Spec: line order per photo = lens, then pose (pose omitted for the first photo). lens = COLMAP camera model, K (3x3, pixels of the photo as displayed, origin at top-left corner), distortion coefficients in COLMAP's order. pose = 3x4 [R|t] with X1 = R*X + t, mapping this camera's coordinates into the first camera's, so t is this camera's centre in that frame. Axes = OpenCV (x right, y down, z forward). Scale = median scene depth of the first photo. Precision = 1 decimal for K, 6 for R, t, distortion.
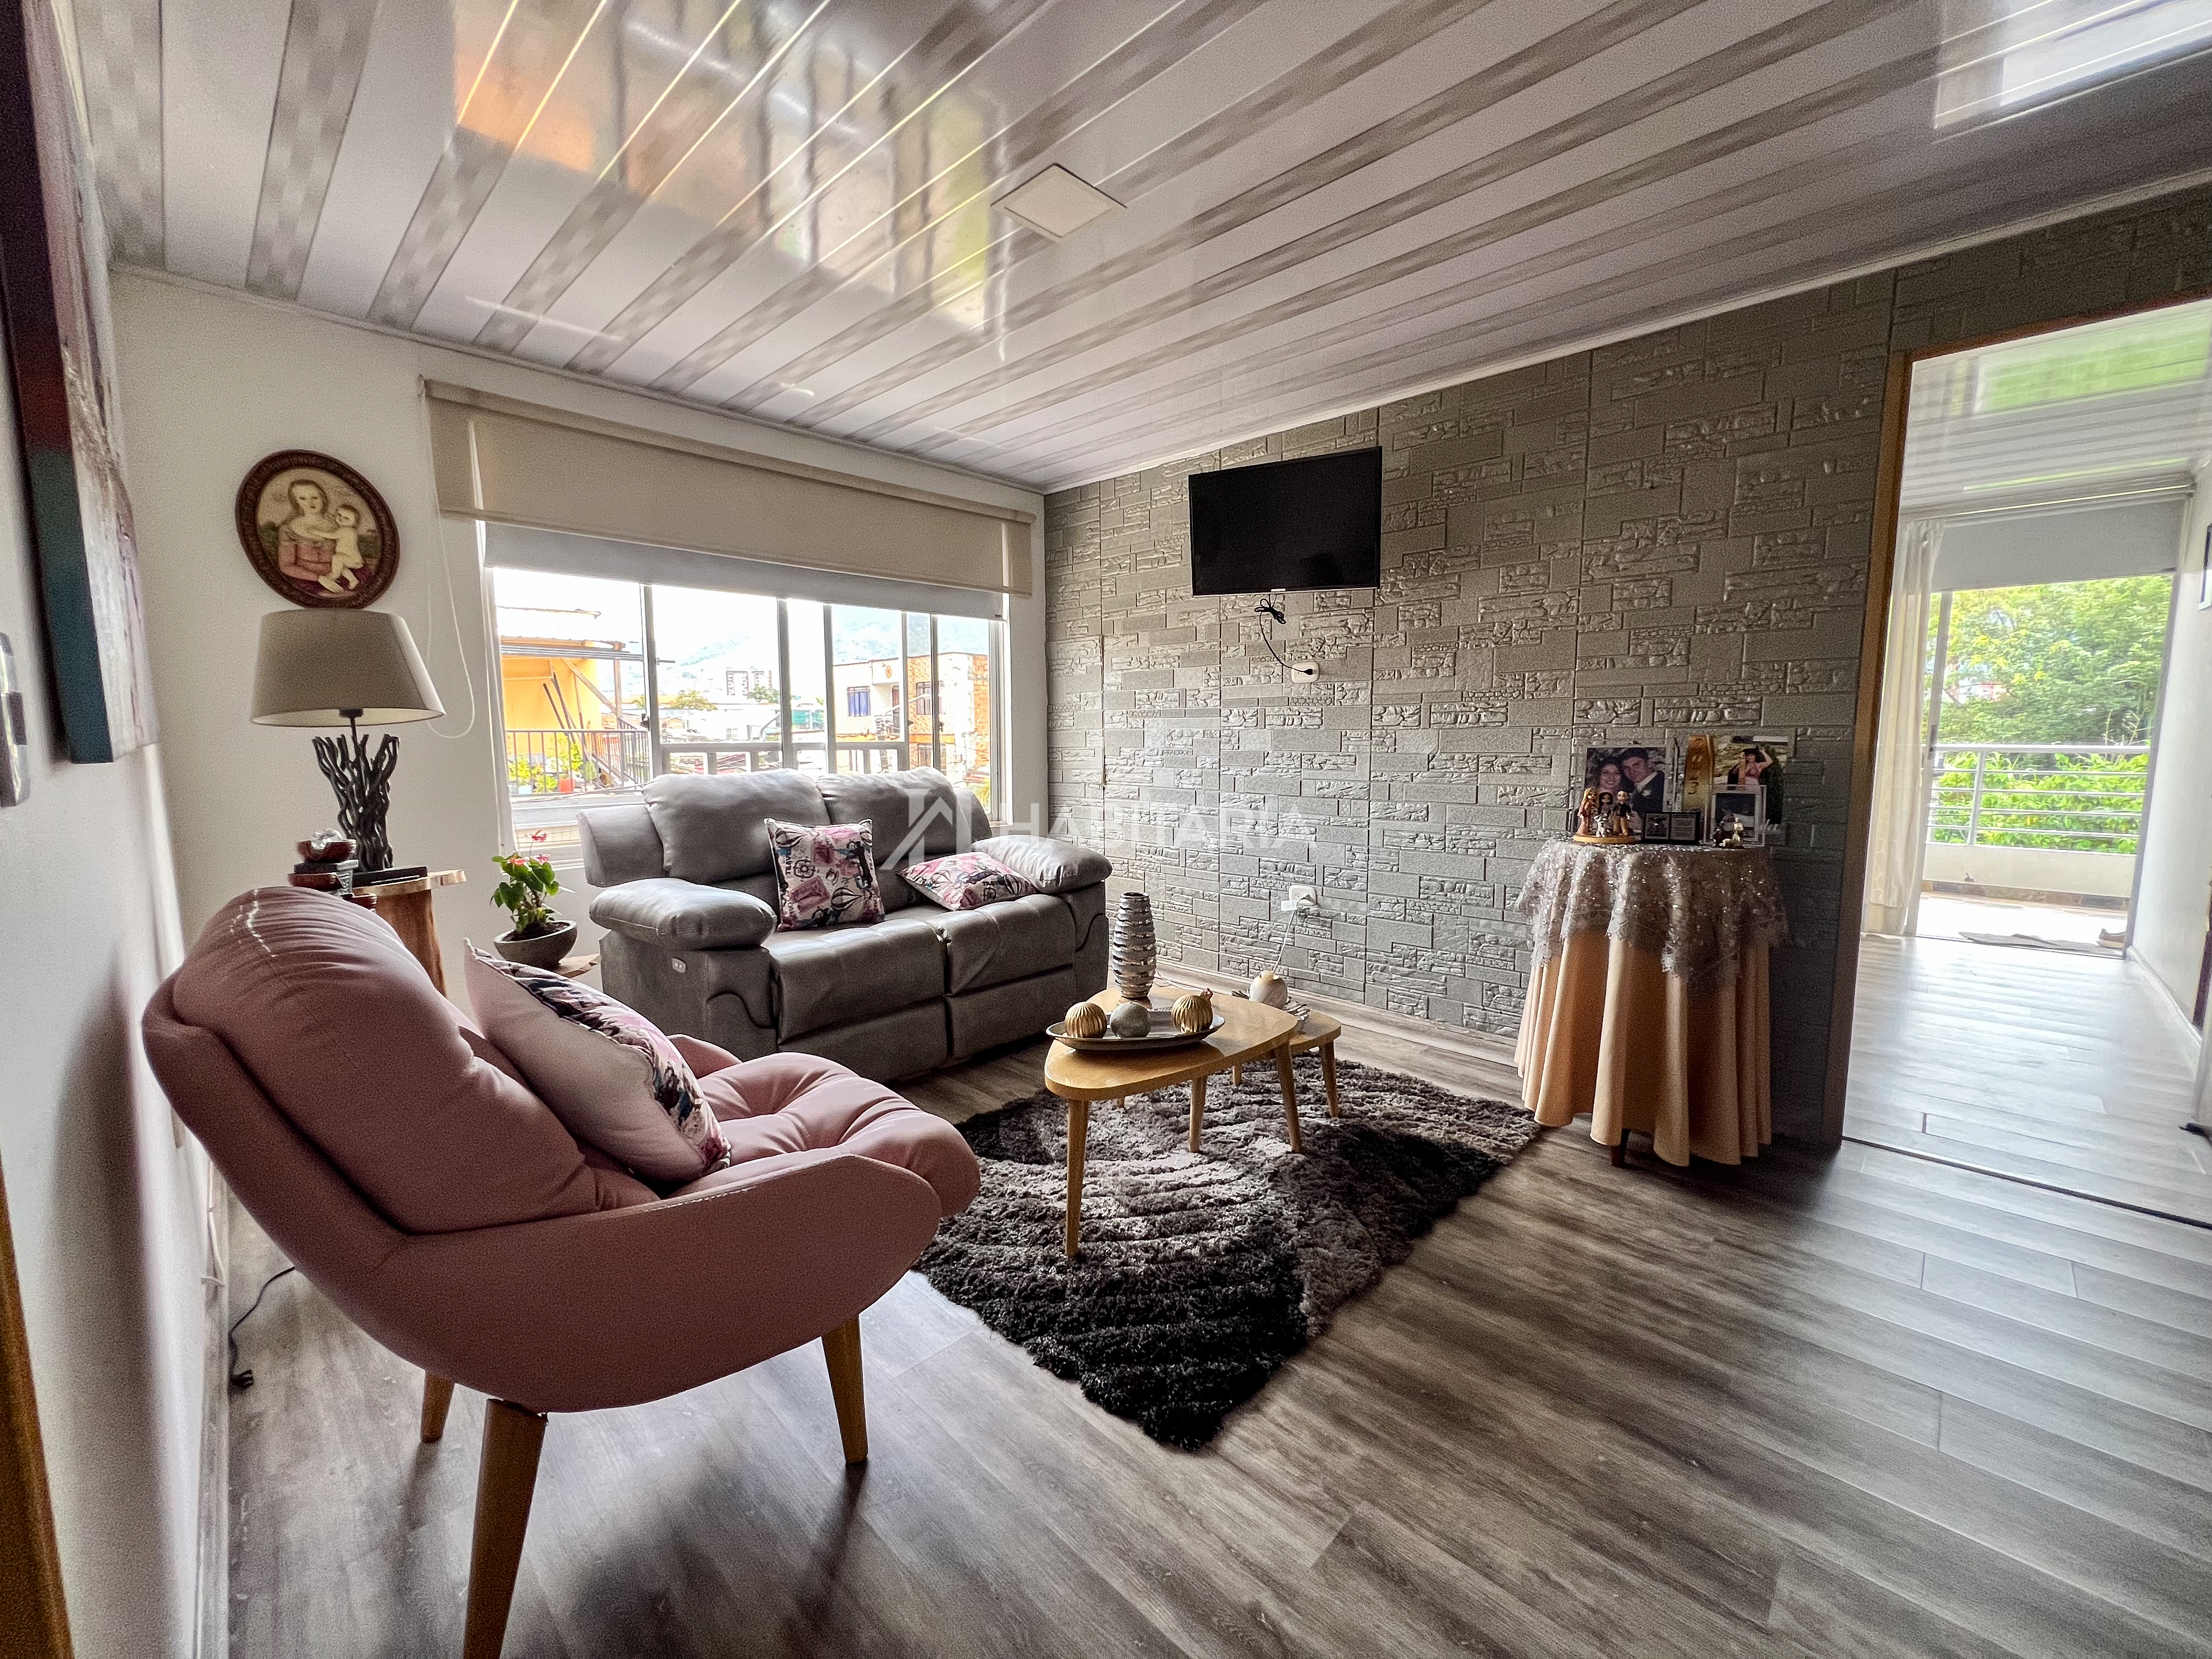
lens RADIAL K [[890.1, 0, 1116.1], [0, 890.1, 834.7], [0, 0, 1]] dist [-0.003038, -0.000039]
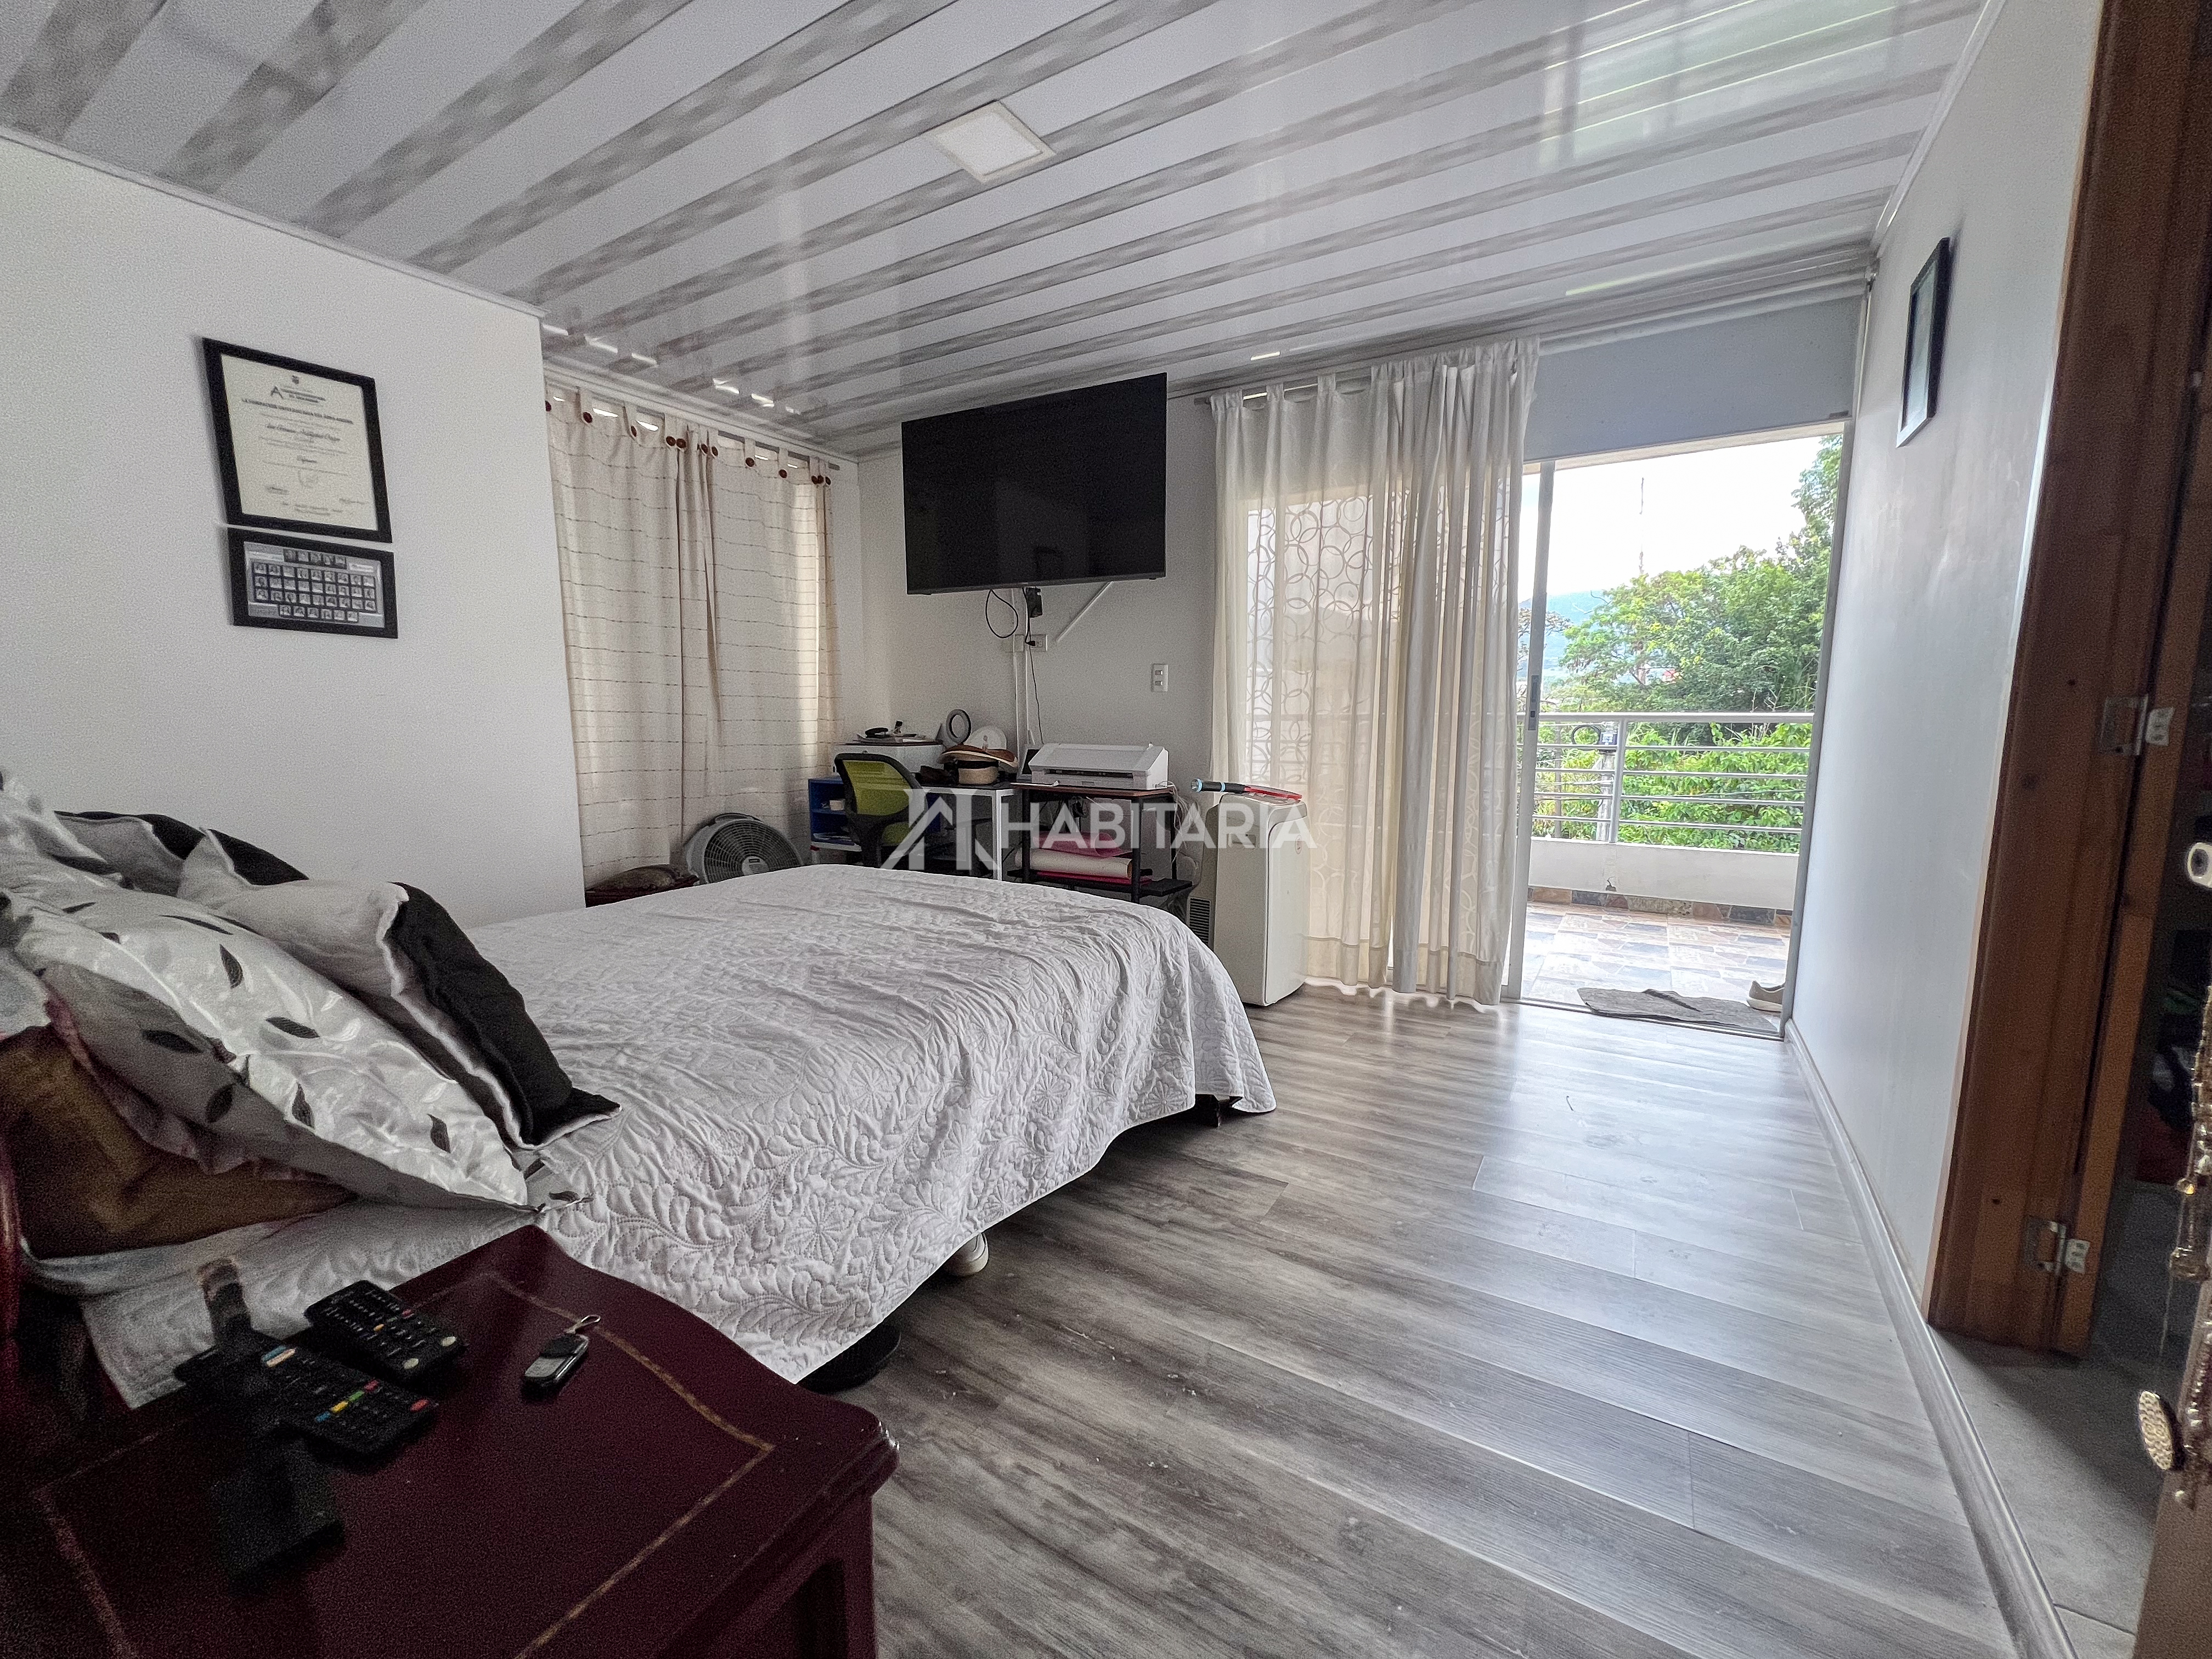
lens RADIAL K [[890.1, 0, 1098.9], [0, 890.1, 824.8], [0, 0, 1]] dist [-0.003038, -0.000039]
pose [[0.978533, -0.025221, 0.204540, 0.083348], [0.022713, 0.999635, 0.014600, -0.005973], [-0.204834, -0.009641, 0.978749, 0.075224]]
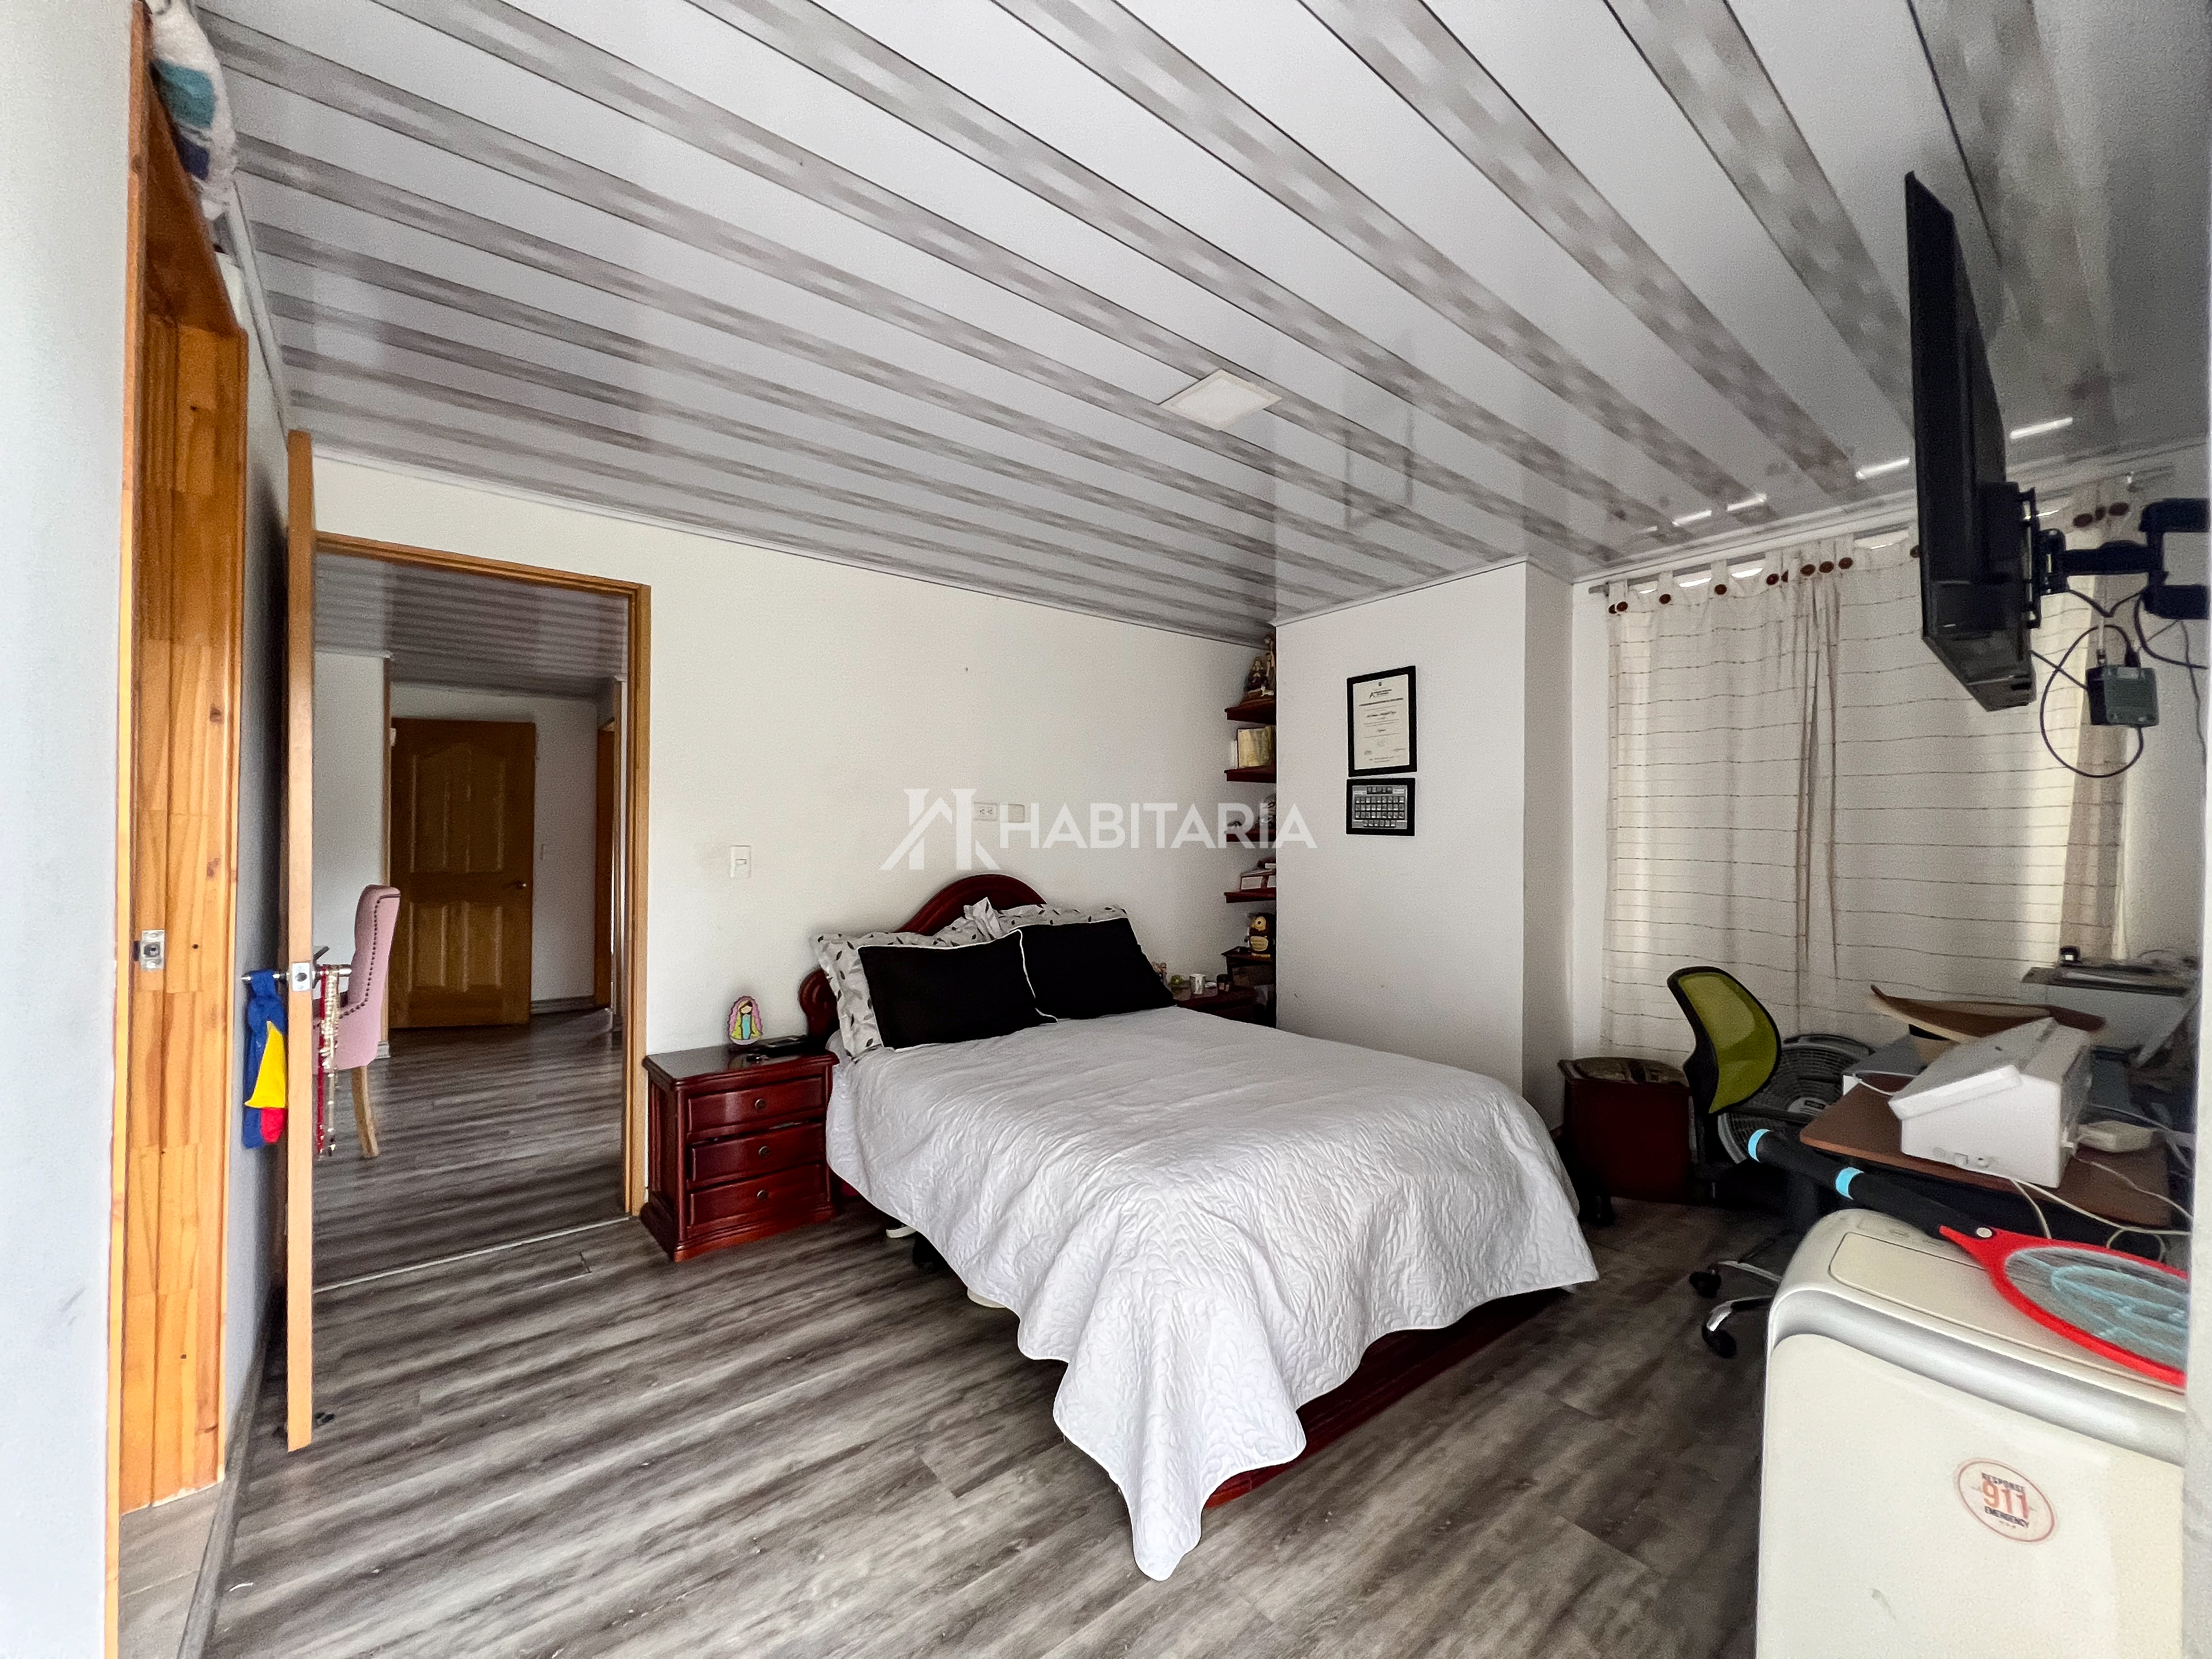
lens RADIAL K [[887.1, 0, 1115.8], [0, 887.1, 825.4], [0, 0, 1]] dist [-0.003747, -0.000052]
pose [[-0.124997, -0.015163, -0.992041, 1.265637], [-0.115067, 0.993357, -0.000685, -0.226183], [0.985462, 0.114066, -0.125911, 1.148384]]
